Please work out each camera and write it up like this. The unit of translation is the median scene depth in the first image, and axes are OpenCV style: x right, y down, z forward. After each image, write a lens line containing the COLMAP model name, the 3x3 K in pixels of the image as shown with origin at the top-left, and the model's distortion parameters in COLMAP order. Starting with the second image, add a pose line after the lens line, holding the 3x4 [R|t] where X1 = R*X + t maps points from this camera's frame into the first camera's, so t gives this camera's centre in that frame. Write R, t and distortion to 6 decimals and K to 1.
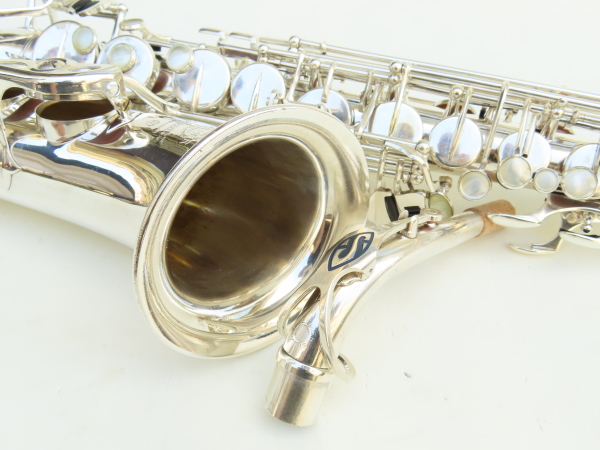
lens RADIAL K [[556.1, 0, 300.0], [0, 556.1, 225.0], [0, 0, 1]] dist [-0.020213, -0.018712]
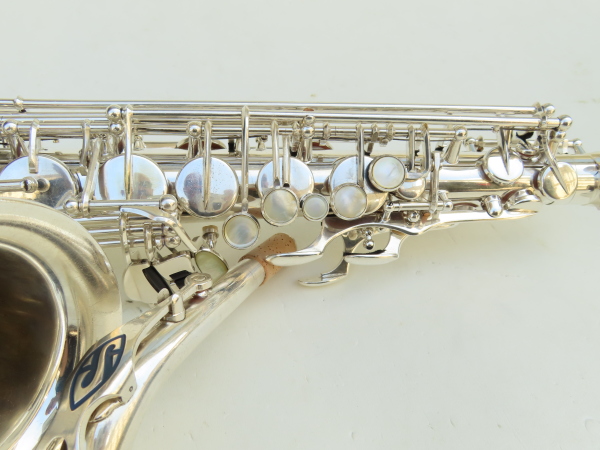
lens RADIAL K [[556.1, 0, 300.0], [0, 556.1, 225.0], [0, 0, 1]] dist [-0.020213, -0.018712]
pose [[0.907783, -0.243347, 0.341632, 0.104566], [0.257469, 0.966278, 0.004143, -0.060001], [-0.331120, 0.084199, 0.939825, 0.161338]]
